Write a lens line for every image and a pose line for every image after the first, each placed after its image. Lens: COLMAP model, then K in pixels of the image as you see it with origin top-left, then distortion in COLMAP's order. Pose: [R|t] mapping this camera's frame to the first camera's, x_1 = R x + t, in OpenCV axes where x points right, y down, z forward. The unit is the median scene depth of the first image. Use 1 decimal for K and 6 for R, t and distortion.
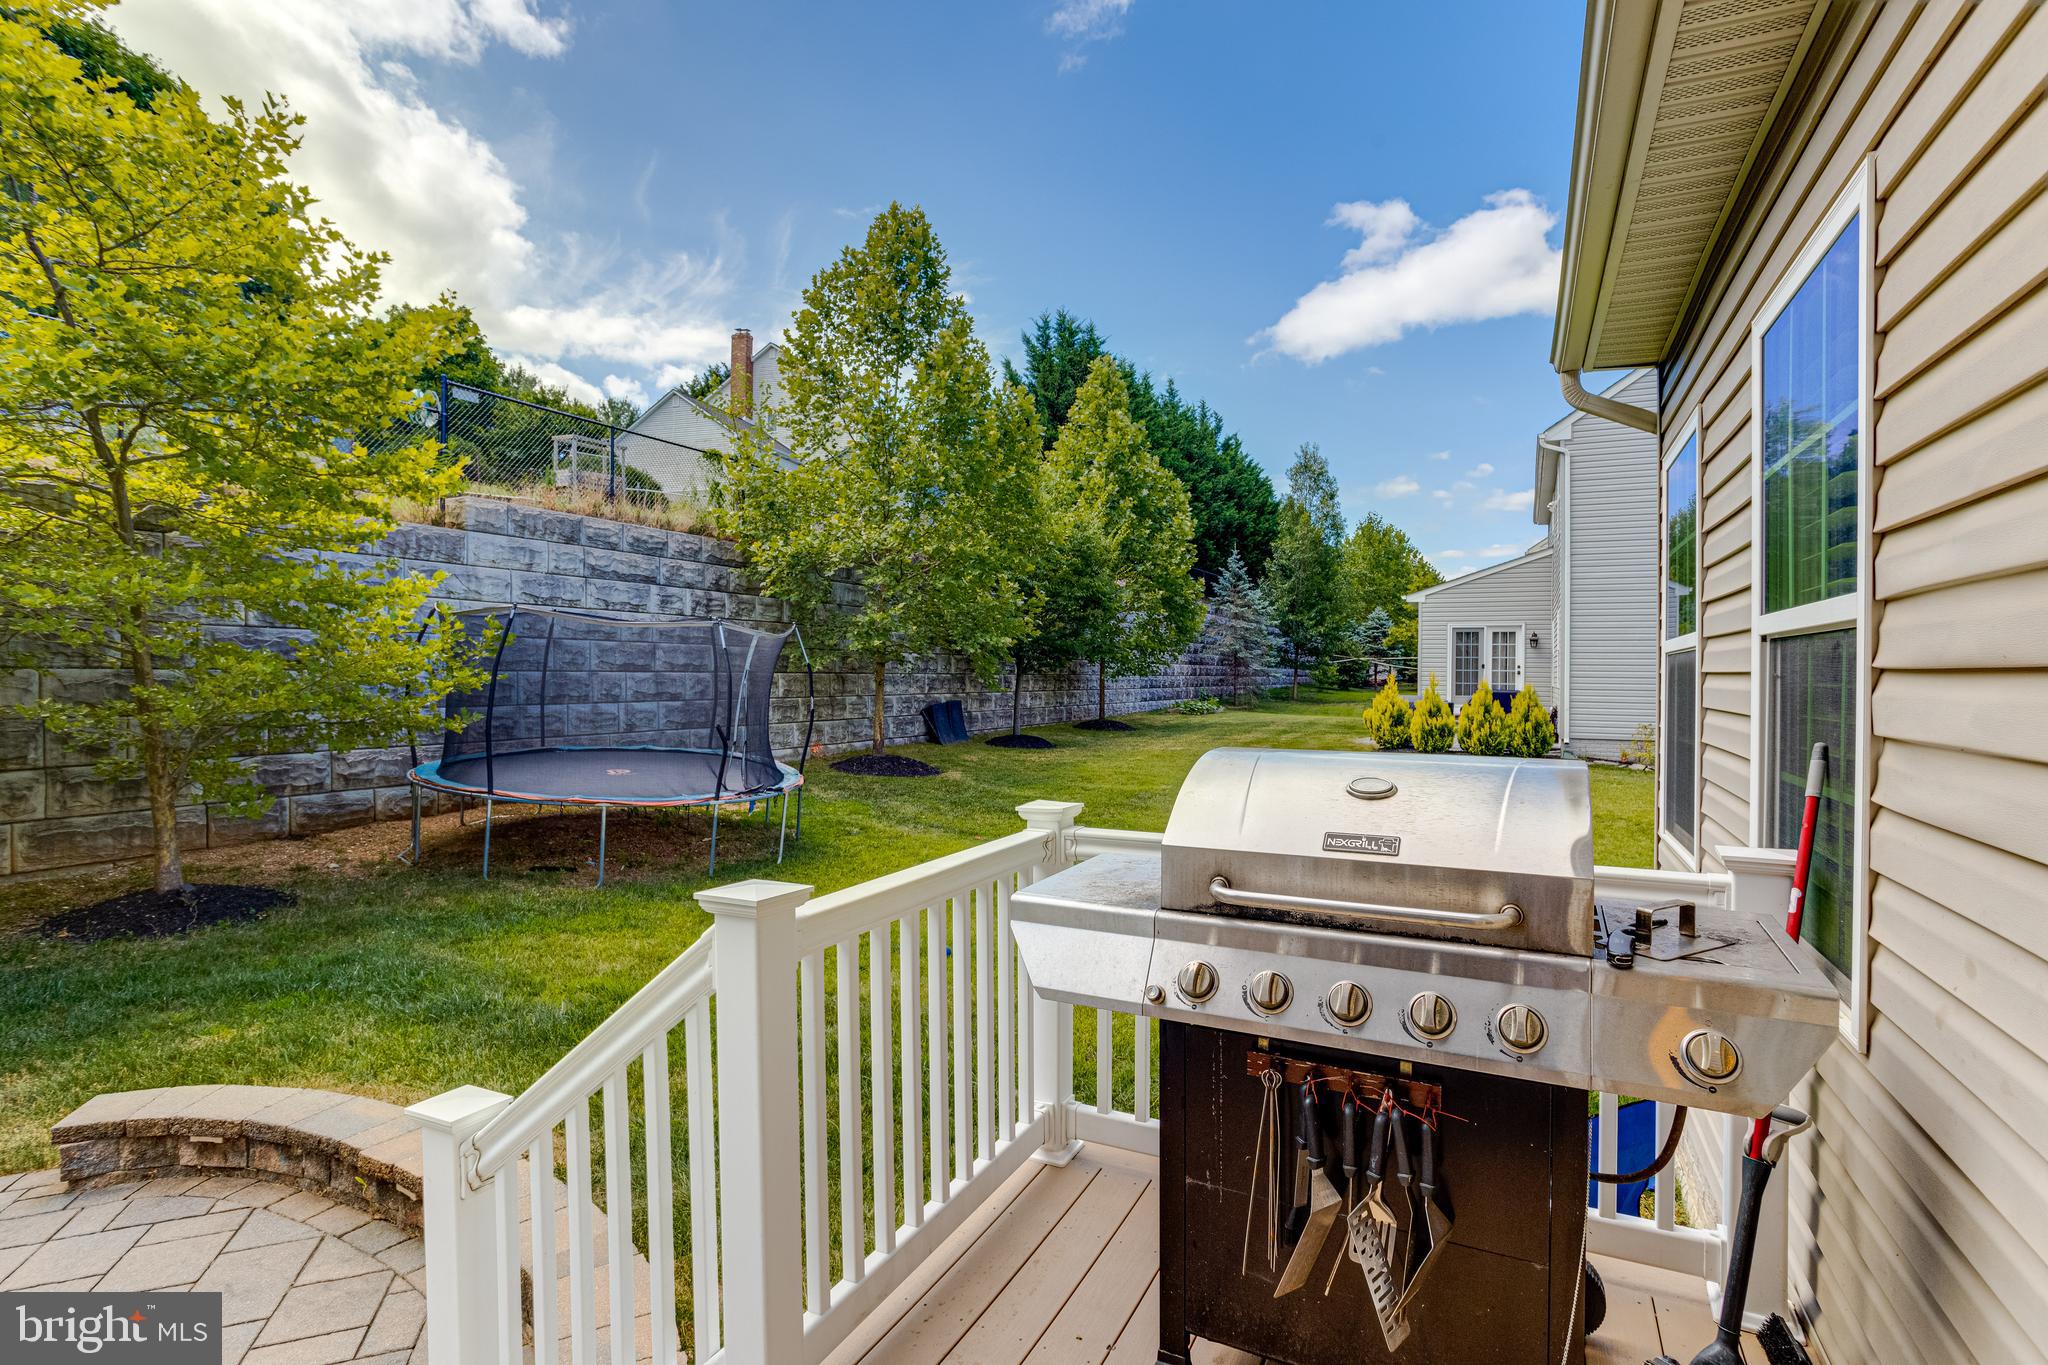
lens RADIAL K [[989.8, 0, 1029.5], [0, 989.8, 687.9], [0, 0, 1]] dist [-0.036003, 0.017963]
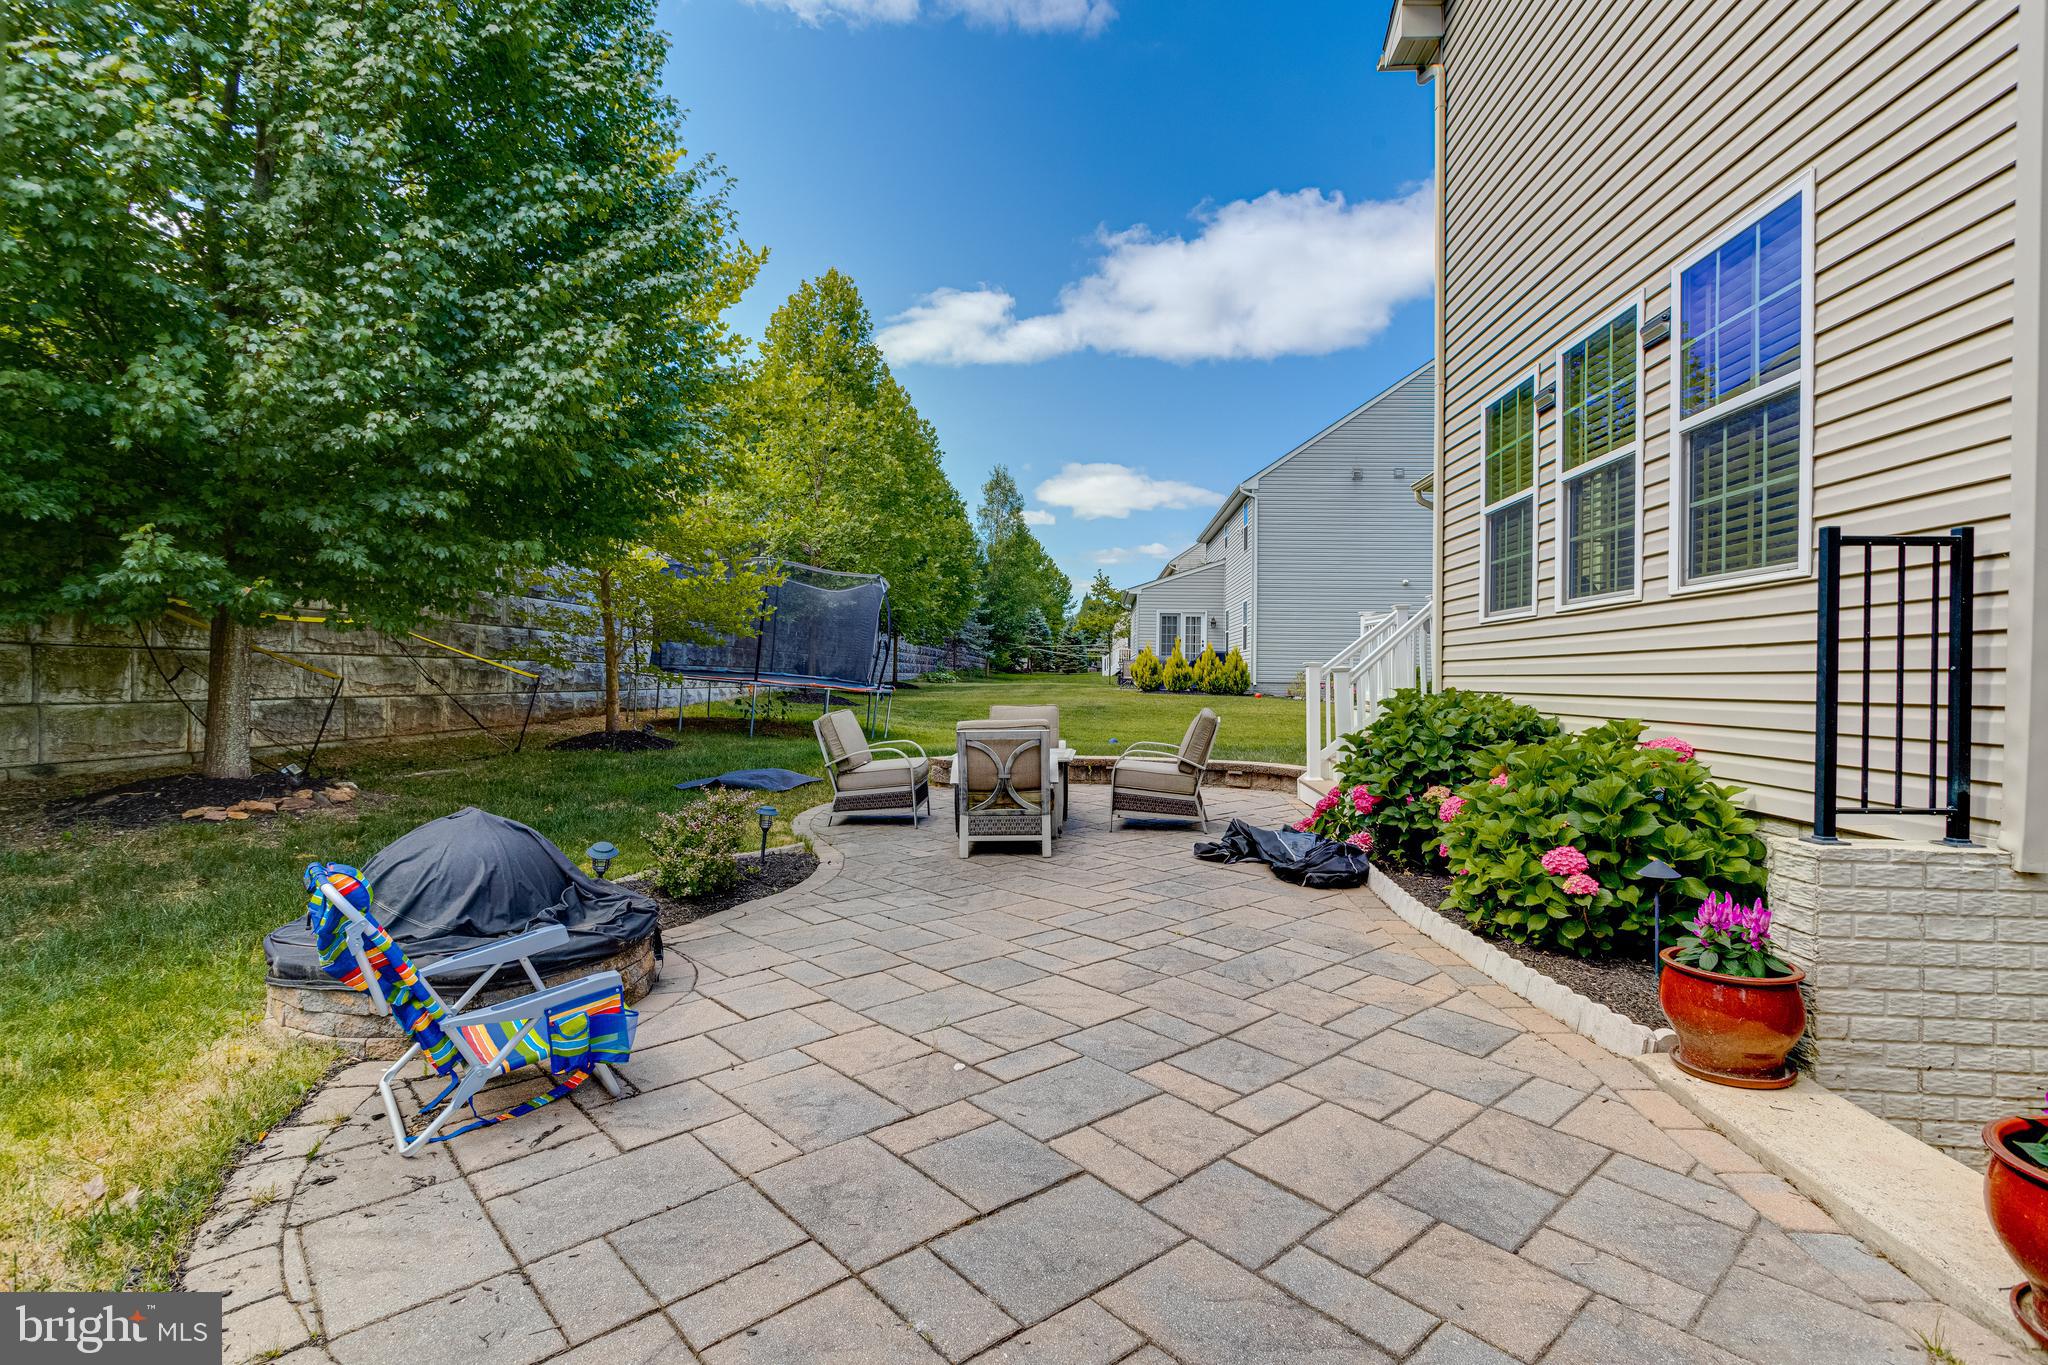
lens RADIAL K [[989.8, 0, 1029.5], [0, 989.8, 687.9], [0, 0, 1]] dist [-0.036003, 0.017963]
pose [[0.917806, 0.000785, 0.397030, -0.404126], [-0.000340, 0.999999, -0.001191, 0.063390], [-0.397030, 0.000958, 0.917805, -0.293312]]
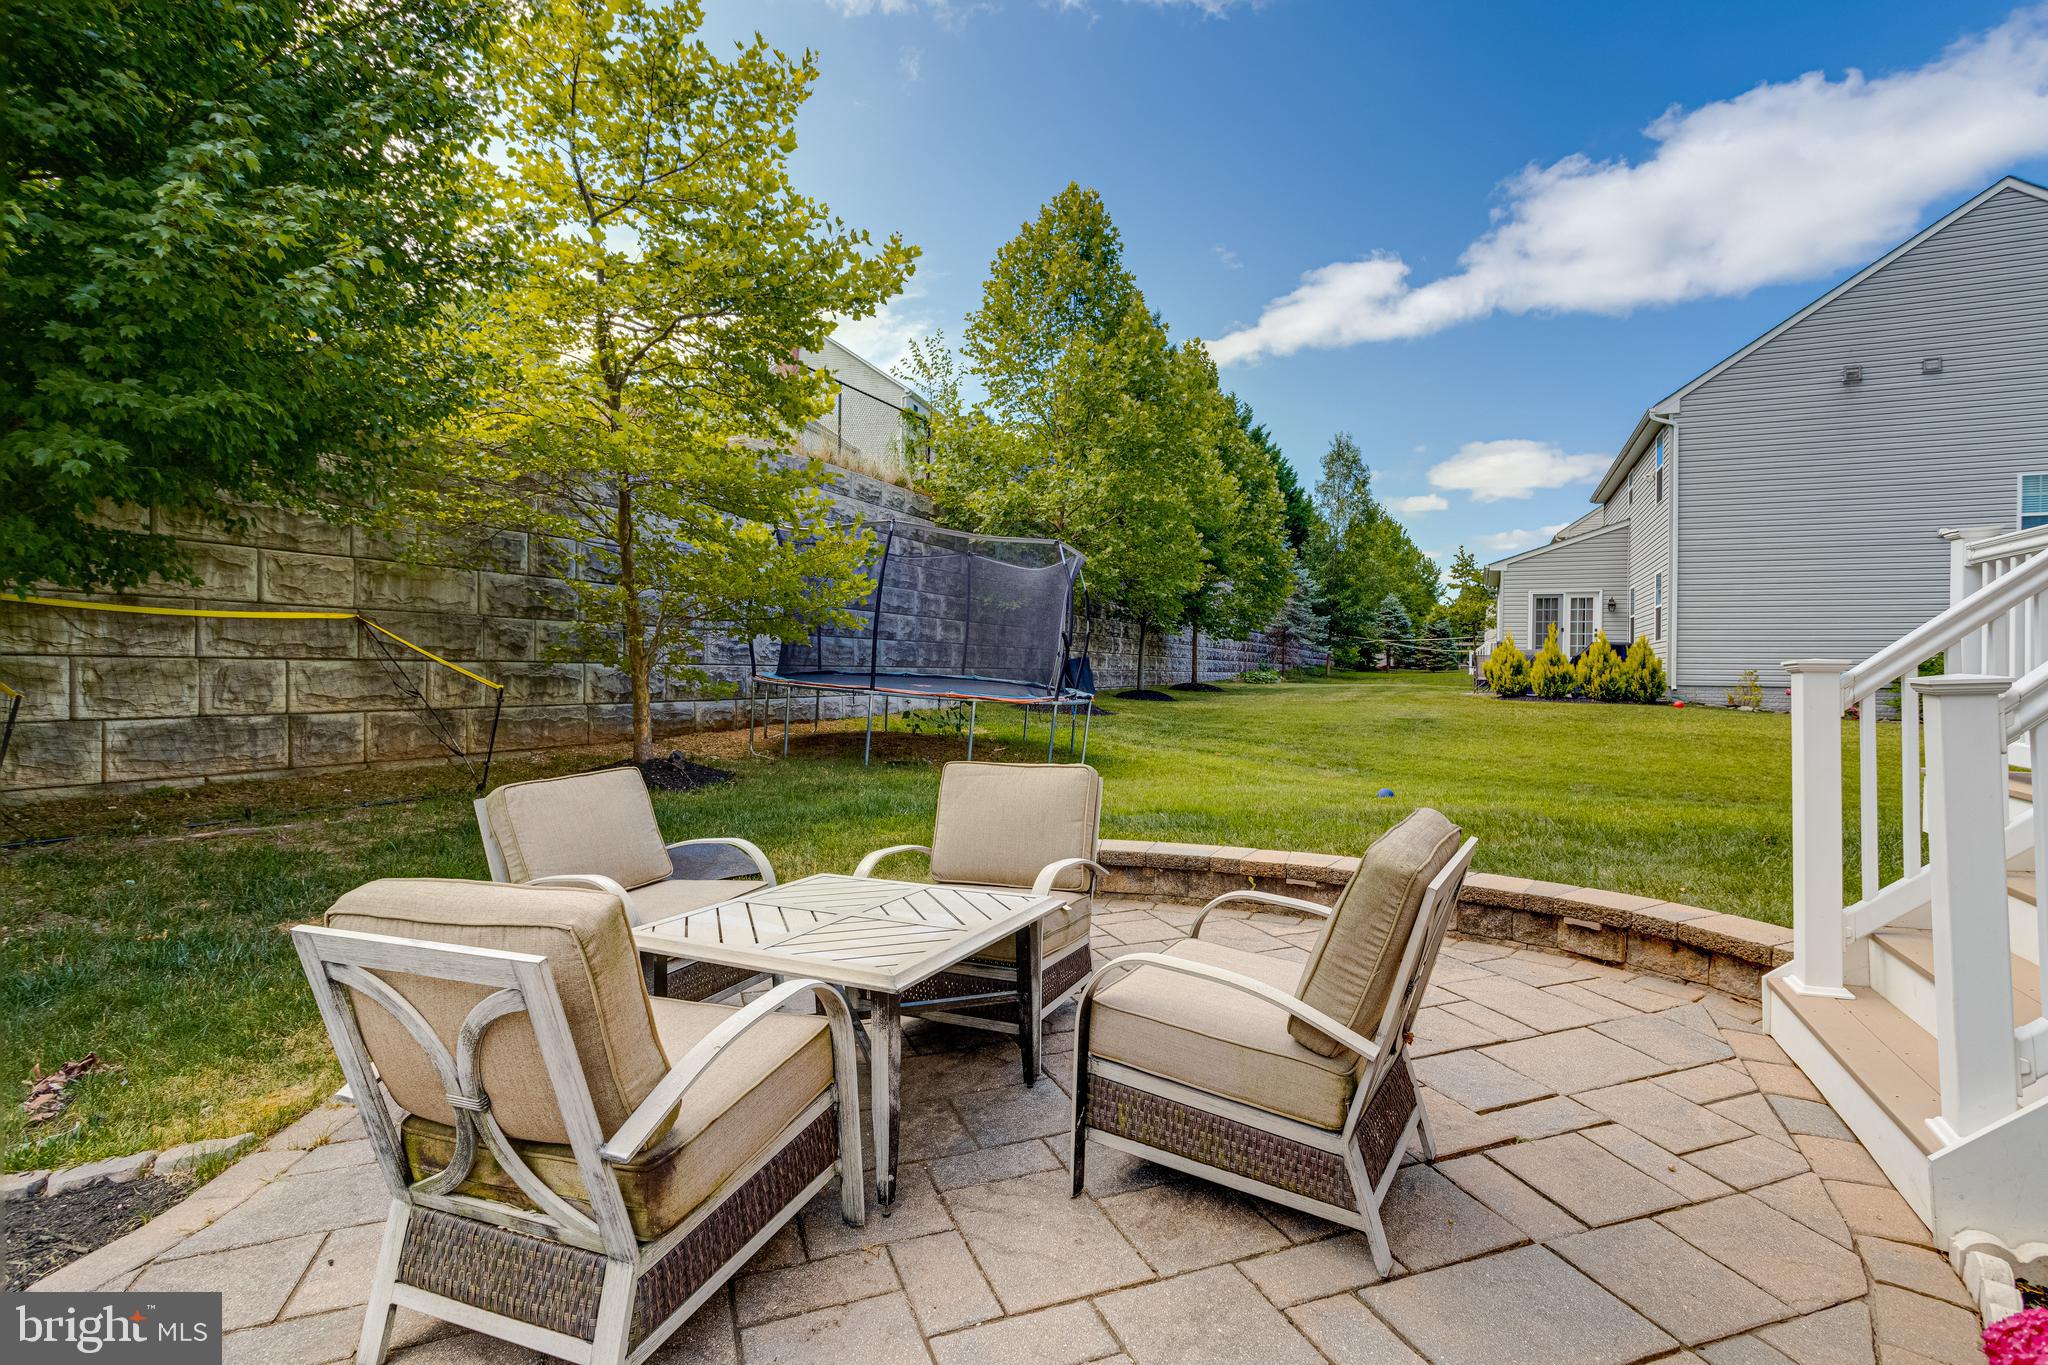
lens RADIAL K [[983.3, 0, 1029.0], [0, 983.3, 682.5], [0, 0, 1]] dist [-0.055475, 0.045192]
pose [[0.999288, 0.002297, 0.037668, -0.219762], [-0.002169, 0.999992, -0.003436, 0.054618], [-0.037676, 0.003352, 0.999284, -0.057308]]
